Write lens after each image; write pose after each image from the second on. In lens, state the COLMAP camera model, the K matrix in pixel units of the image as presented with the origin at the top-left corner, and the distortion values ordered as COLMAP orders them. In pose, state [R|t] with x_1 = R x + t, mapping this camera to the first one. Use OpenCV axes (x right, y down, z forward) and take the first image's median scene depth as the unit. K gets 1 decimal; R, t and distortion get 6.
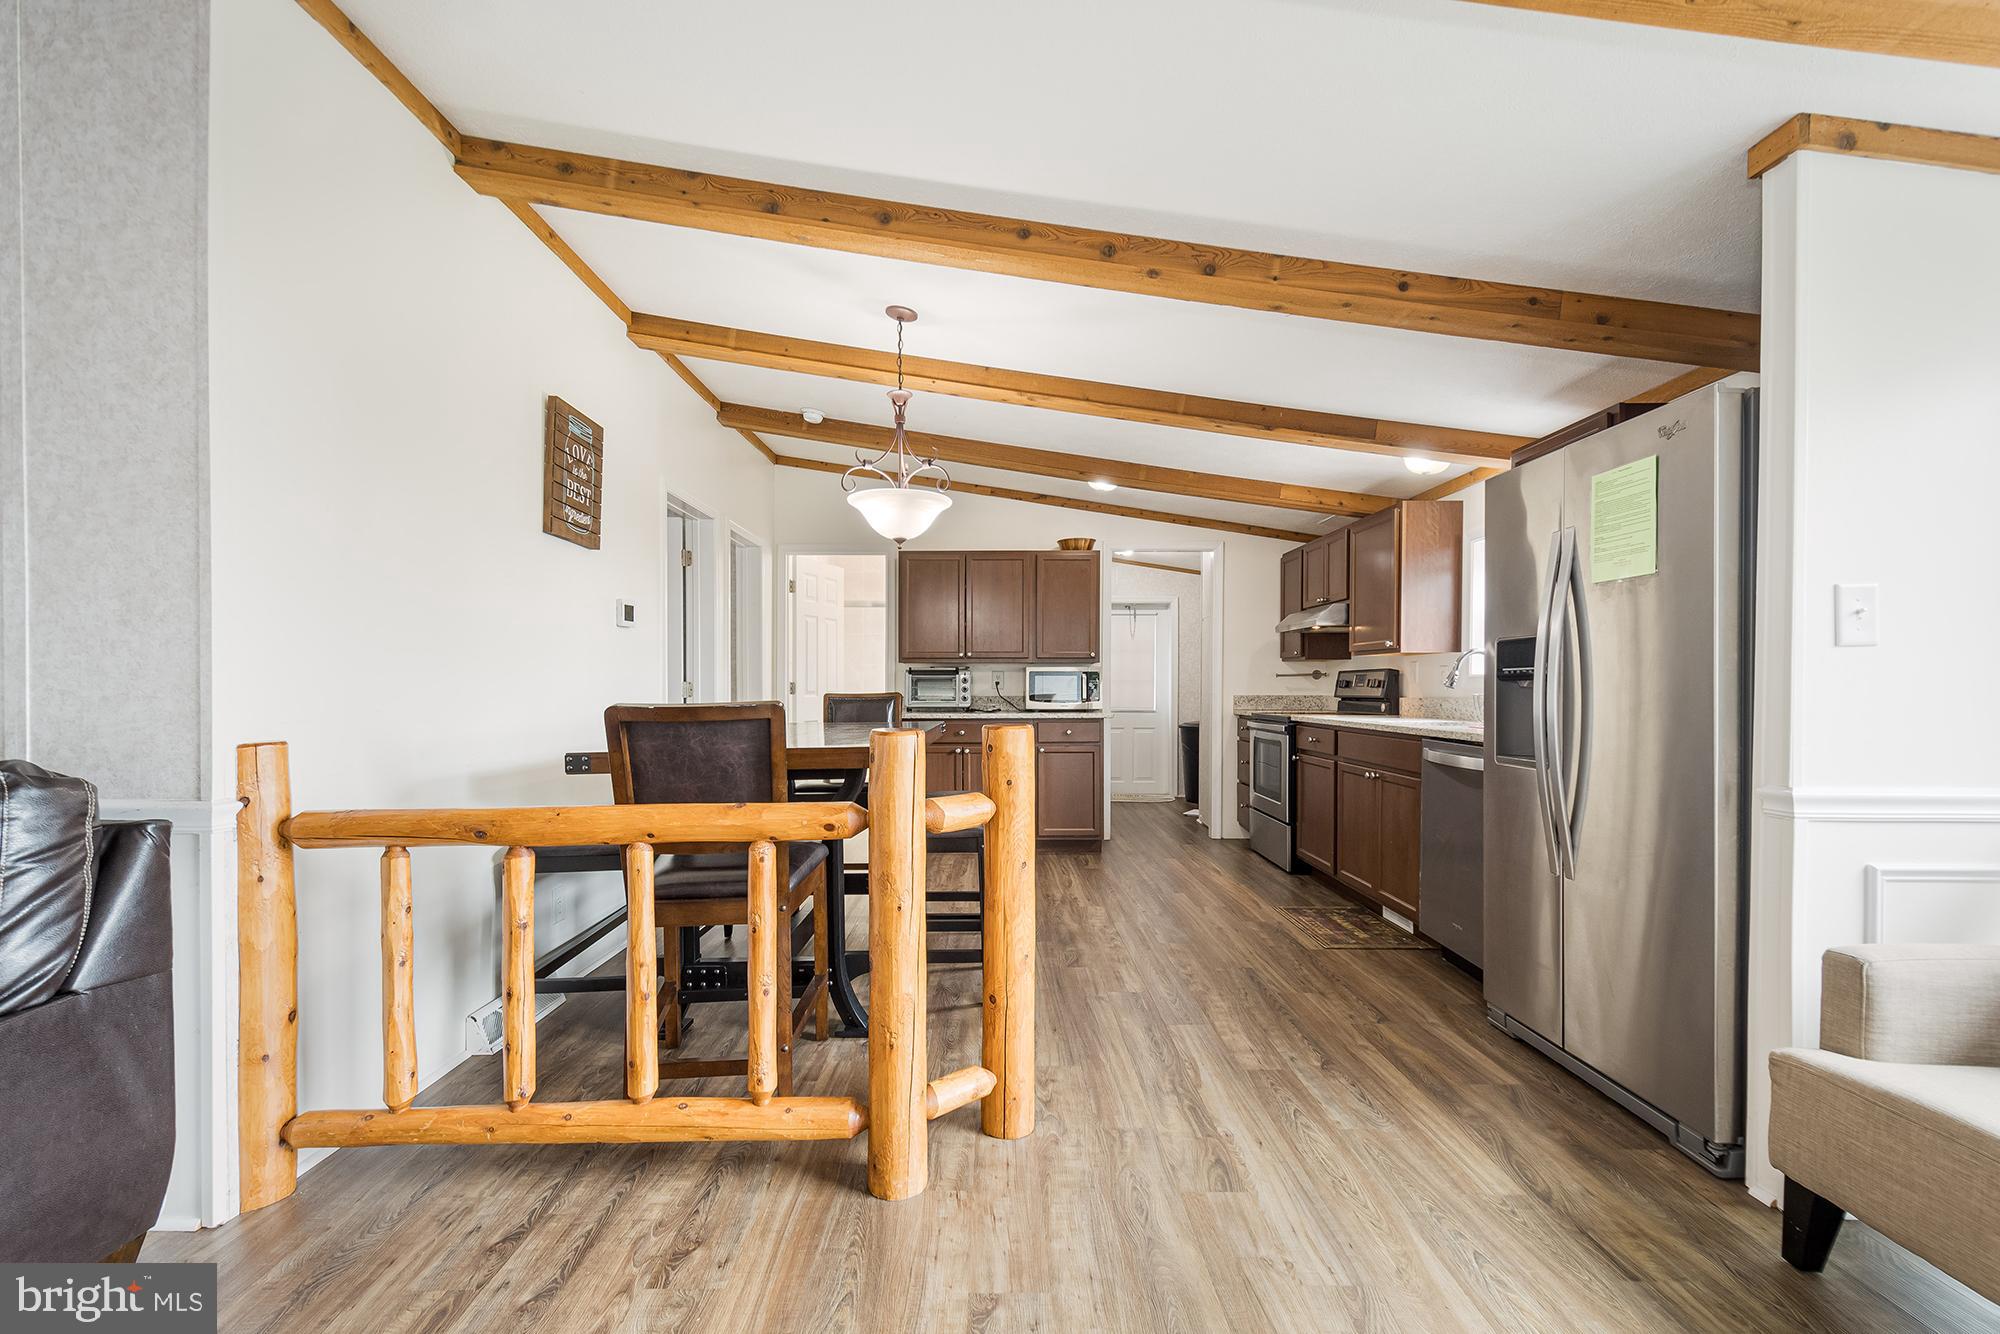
lens RADIAL K [[883.0, 0, 985.9], [0, 883.0, 695.8], [0, 0, 1]] dist [0.029654, -0.016413]
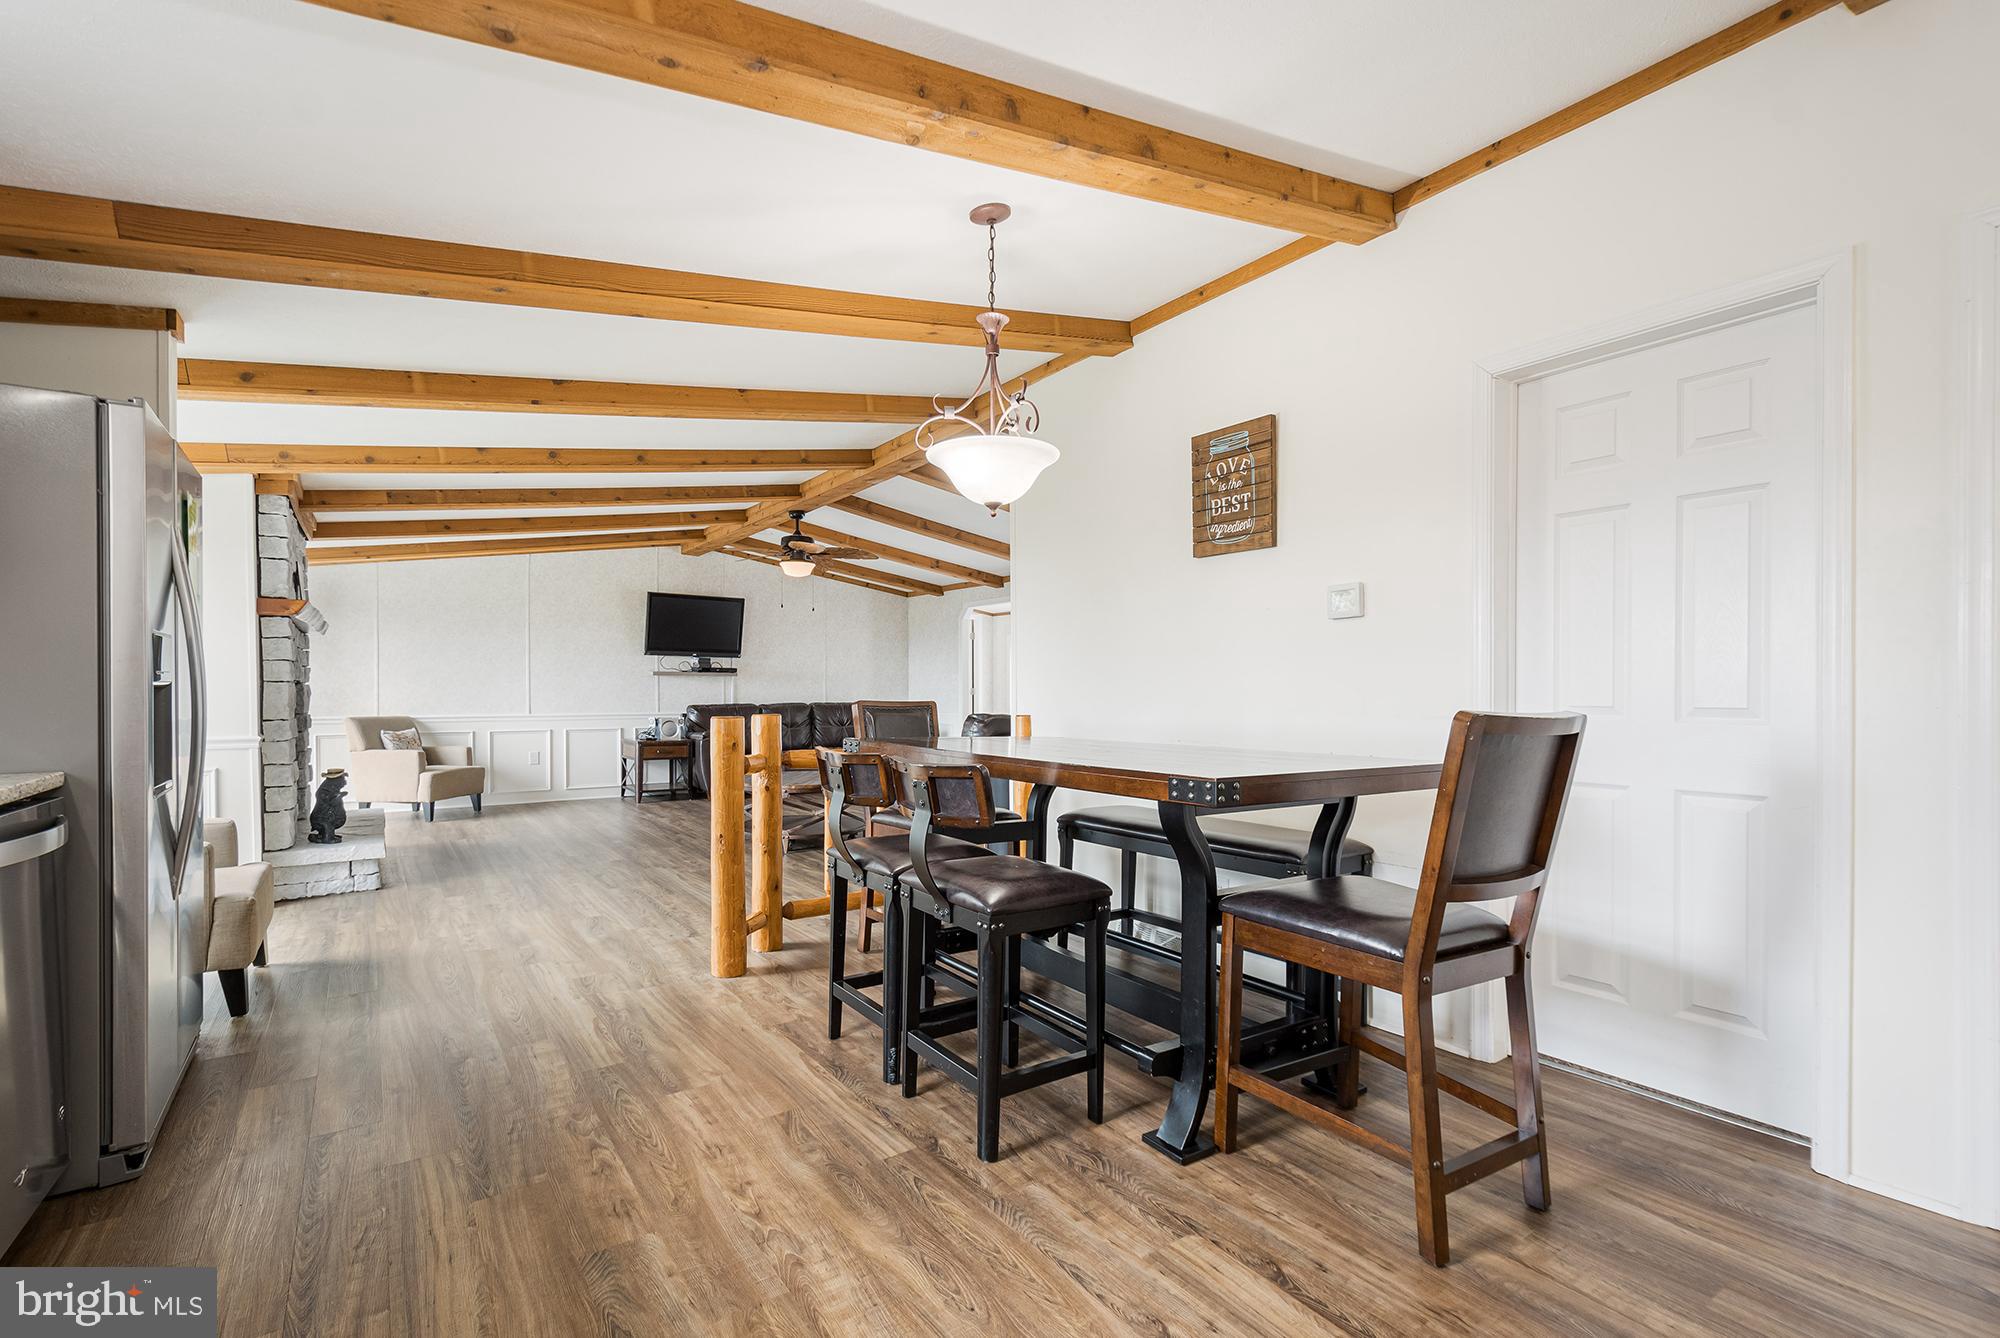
lens RADIAL K [[882.8, 0, 990.3], [0, 882.8, 690.2], [0, 0, 1]] dist [0.012754, -0.001180]
pose [[-0.812943, 0.001151, -0.582342, 0.468845], [-0.005441, 0.999939, 0.009572, -0.025719], [0.582318, 0.010950, -0.812887, 2.124781]]
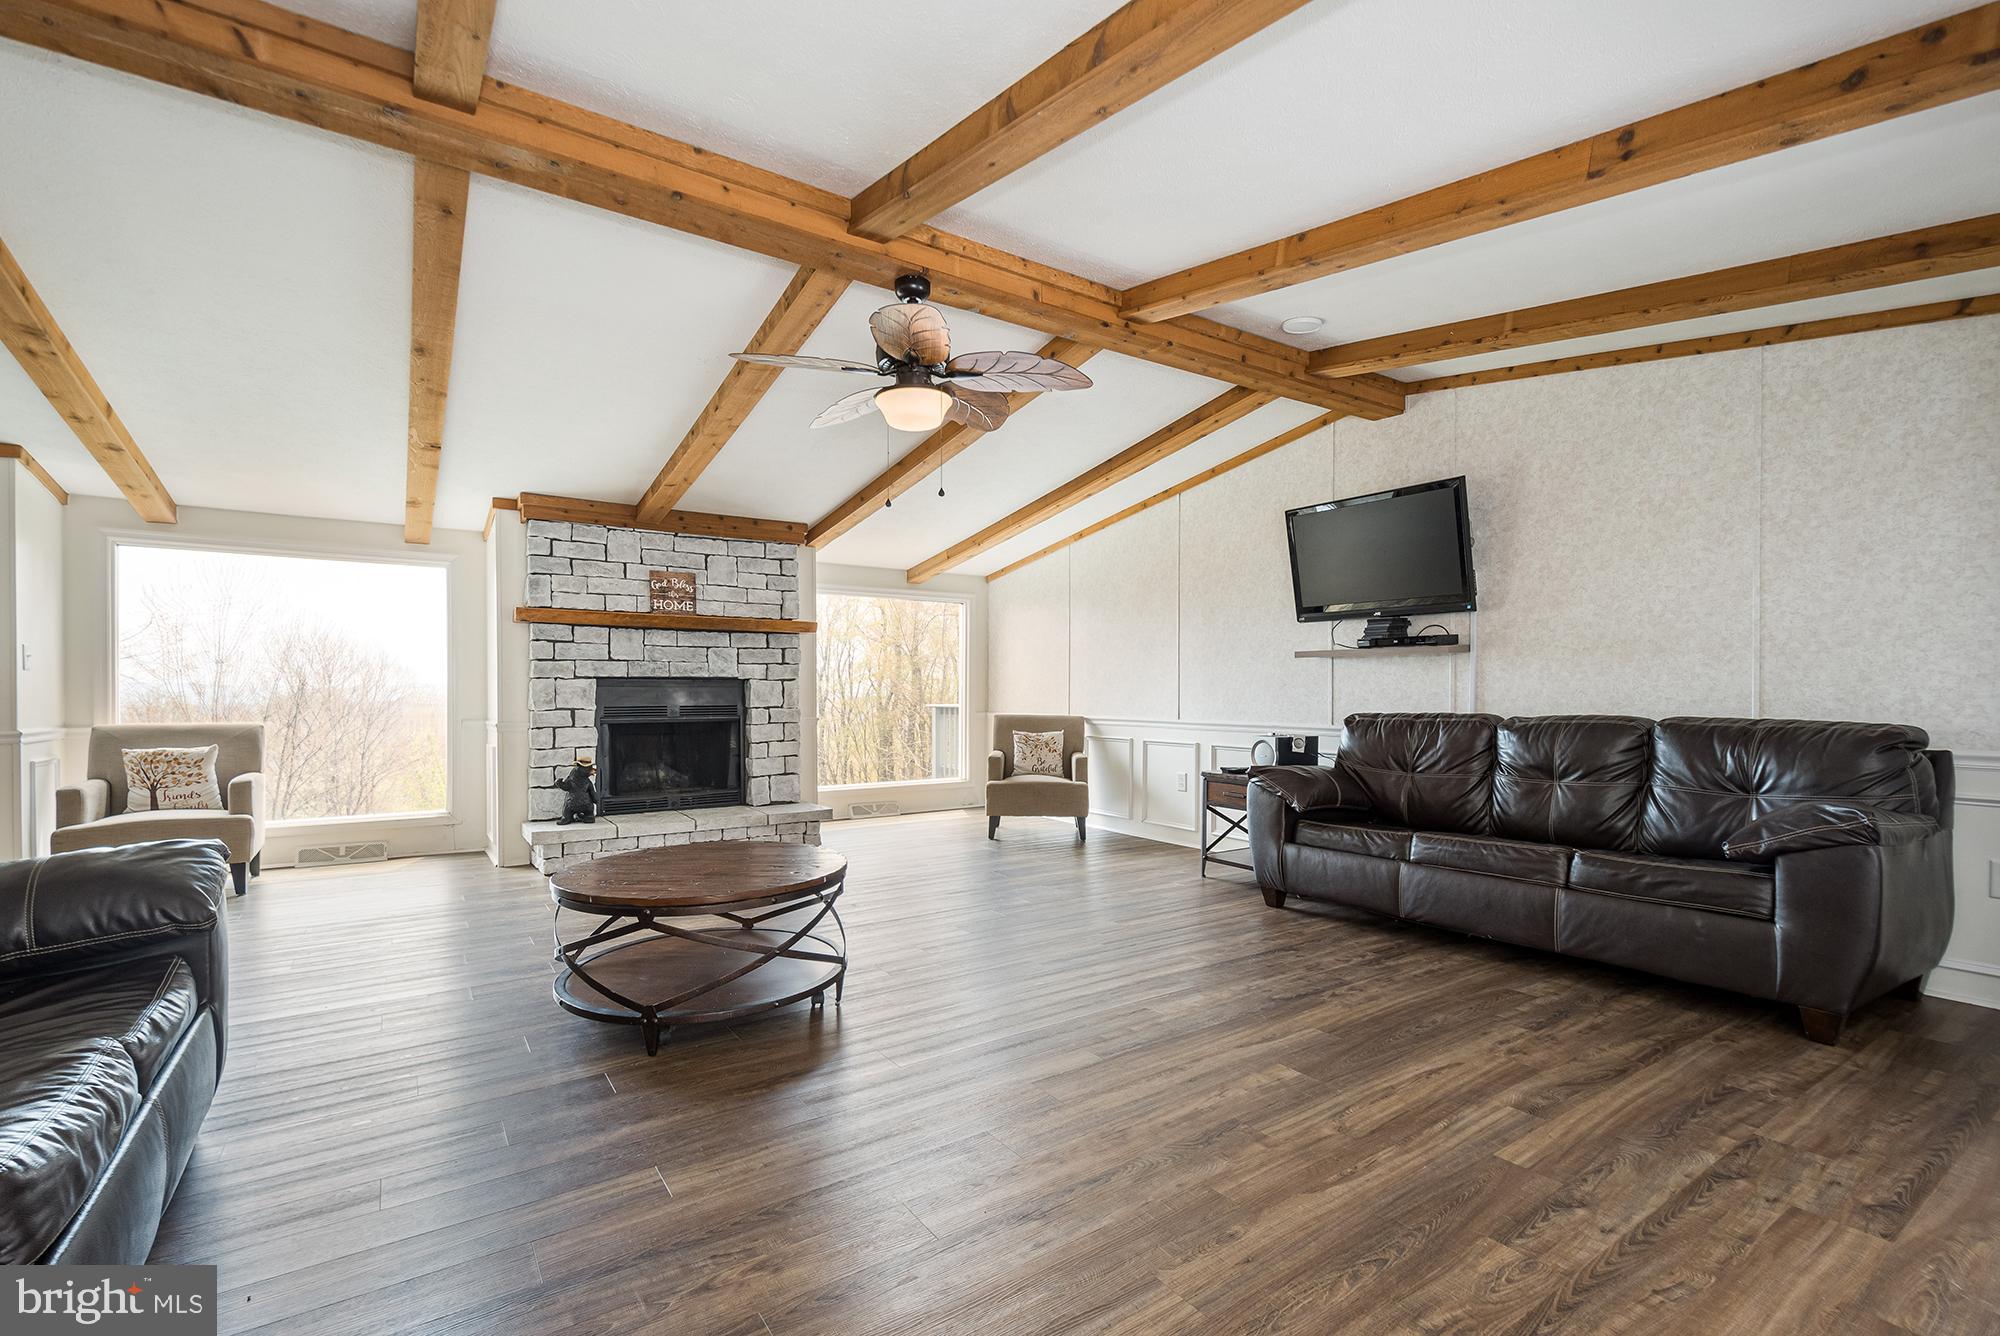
lens RADIAL K [[871.8, 0, 991.0], [0, 871.8, 697.1], [0, 0, 1]] dist [0.009929, -0.005601]
pose [[-0.560090, -0.004771, 0.828418, -1.710454], [0.010324, 0.999866, 0.012739, 0.008909], [-0.828368, 0.015688, -0.559965, 0.119023]]
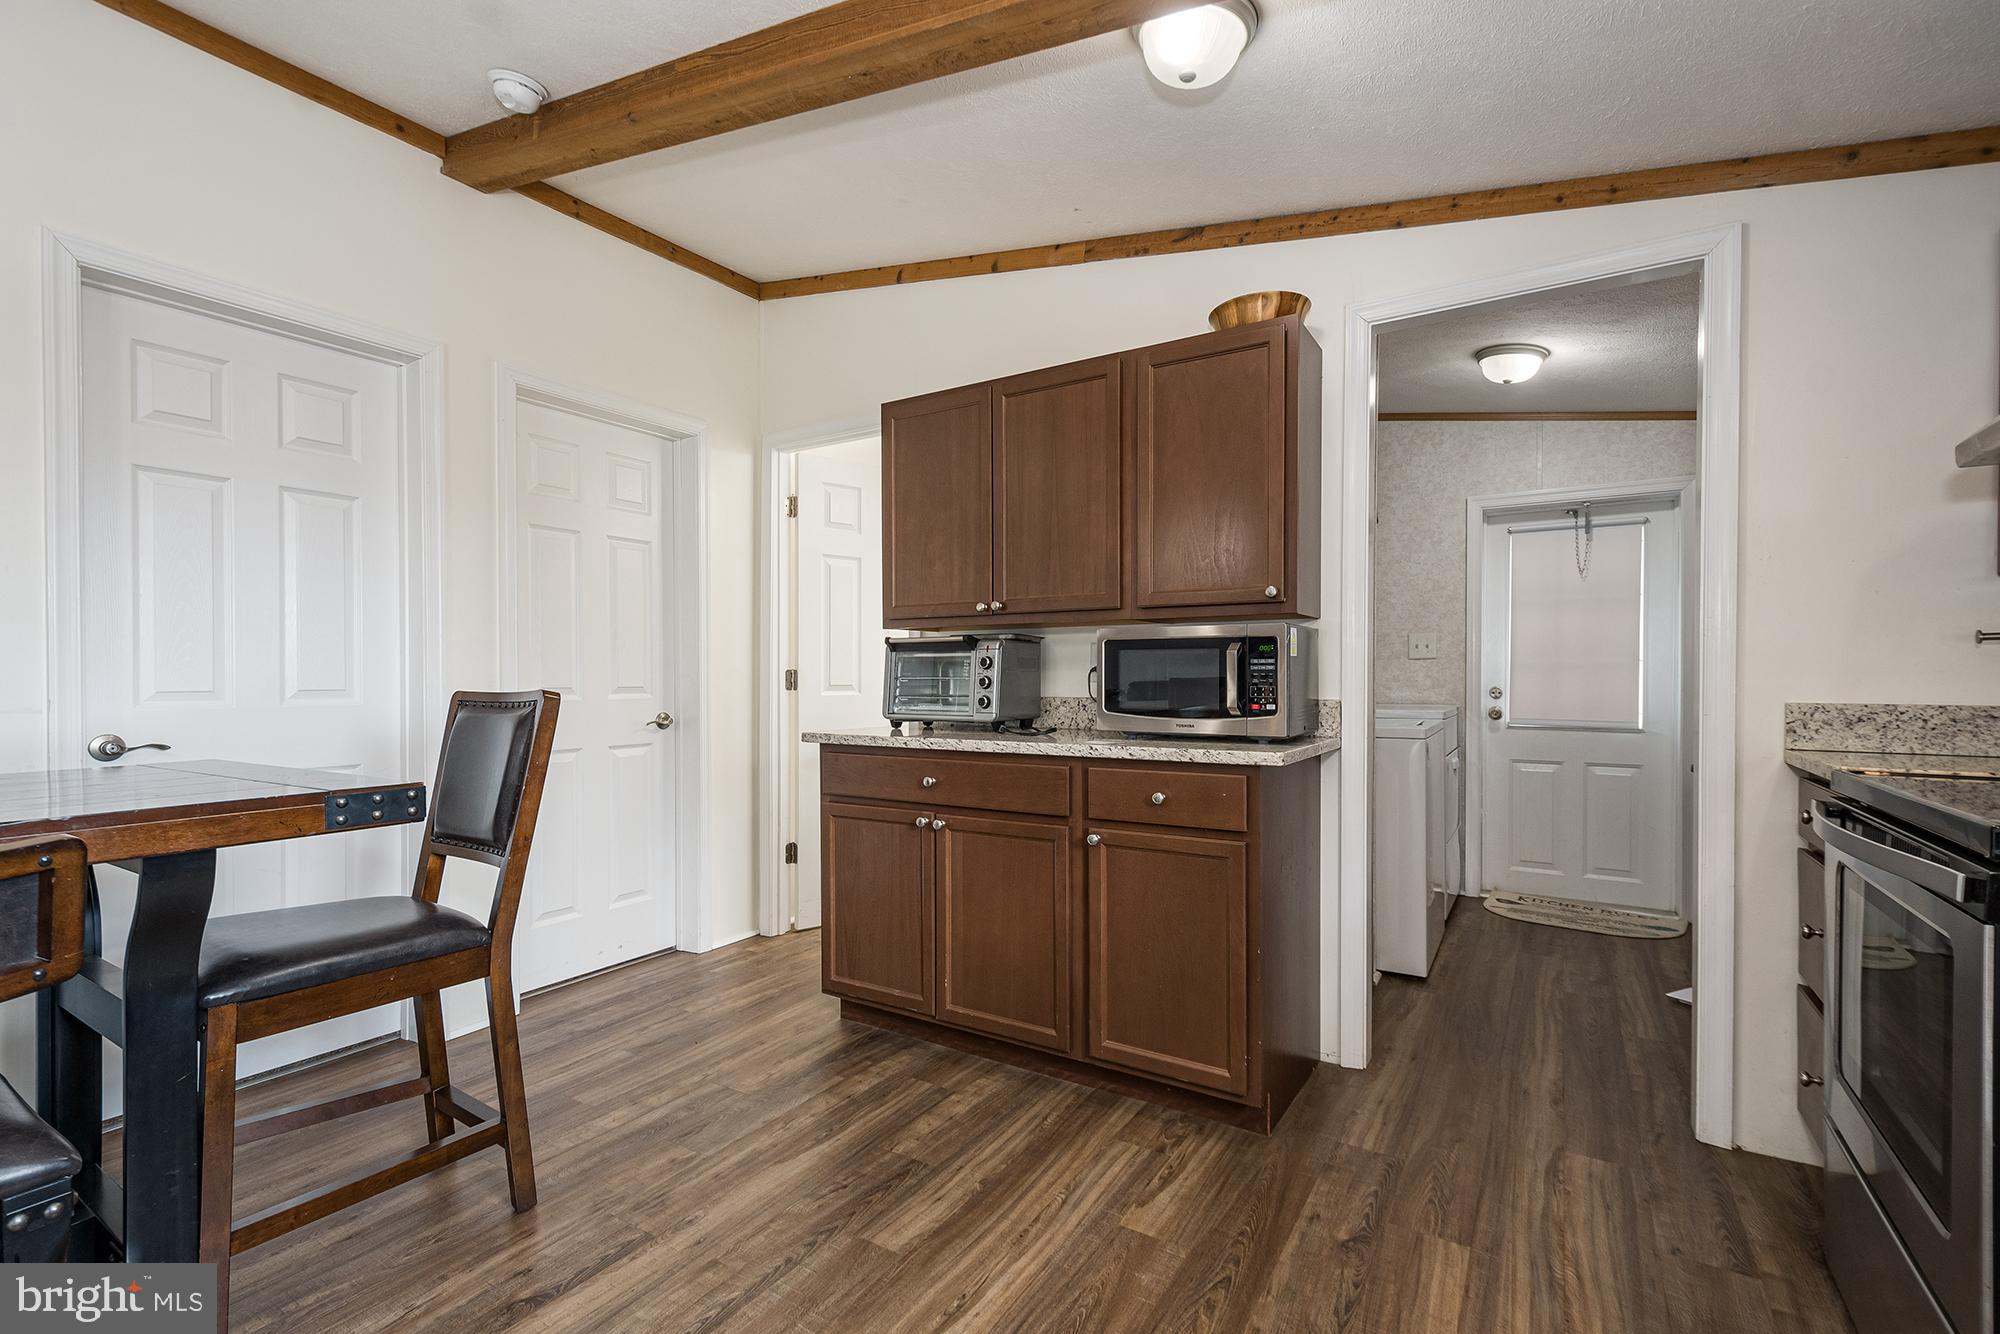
lens RADIAL K [[882.8, 0, 990.3], [0, 882.8, 688.2], [0, 0, 1]] dist [0.012754, -0.001180]
pose [[0.843735, 0.007148, -0.536713, 0.504256], [-0.006024, 0.999974, 0.003849, -0.013849], [0.536726, -0.000015, 0.843756, 1.381554]]
